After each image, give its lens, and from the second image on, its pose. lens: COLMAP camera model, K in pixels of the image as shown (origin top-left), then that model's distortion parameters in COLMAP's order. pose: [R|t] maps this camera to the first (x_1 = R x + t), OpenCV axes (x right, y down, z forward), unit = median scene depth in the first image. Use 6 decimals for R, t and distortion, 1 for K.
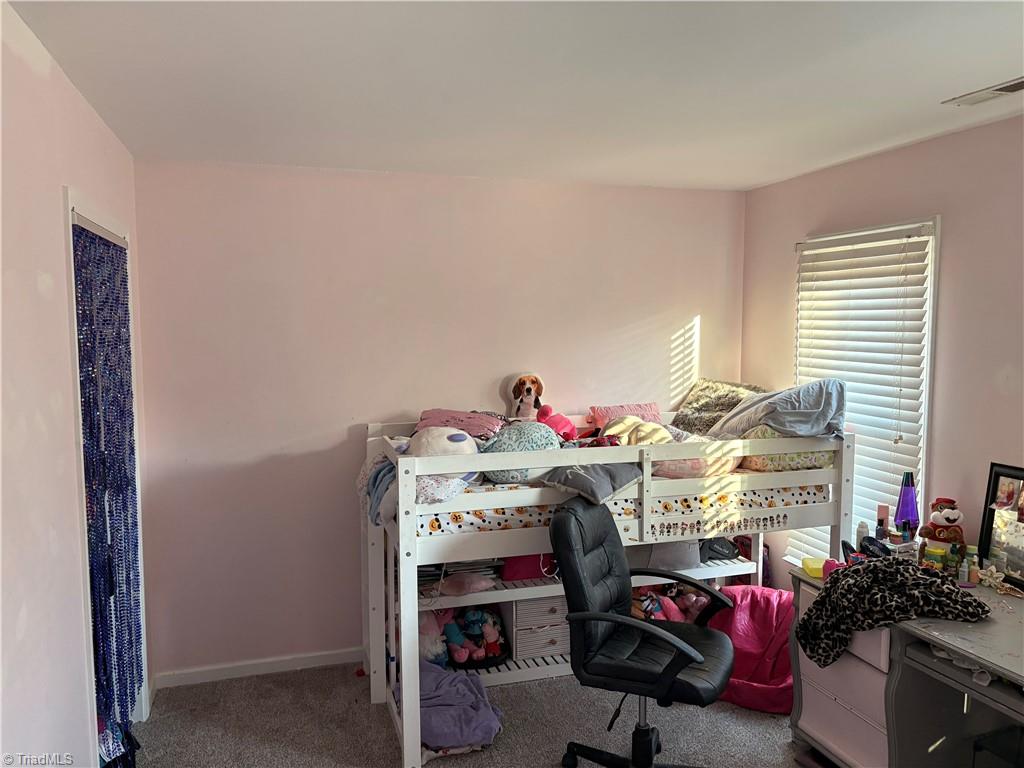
lens RADIAL K [[769.5, 0, 513.3], [0, 769.5, 382.8], [0, 0, 1]] dist [0.037125, -0.043944]
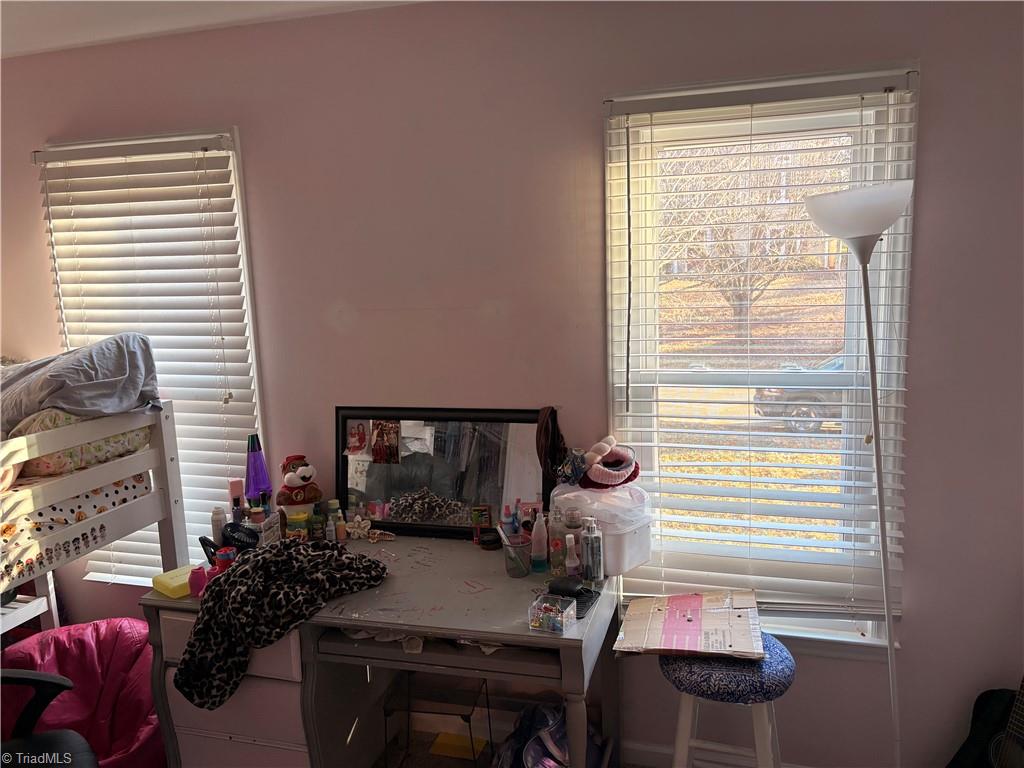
lens RADIAL K [[769.5, 0, 511.1], [0, 769.5, 388.9], [0, 0, 1]] dist [0.037125, -0.043944]
pose [[0.549939, -0.151377, 0.821372, -0.019033], [0.094705, 0.988397, 0.118751, -0.007242], [-0.829818, 0.012482, 0.557894, 0.306040]]
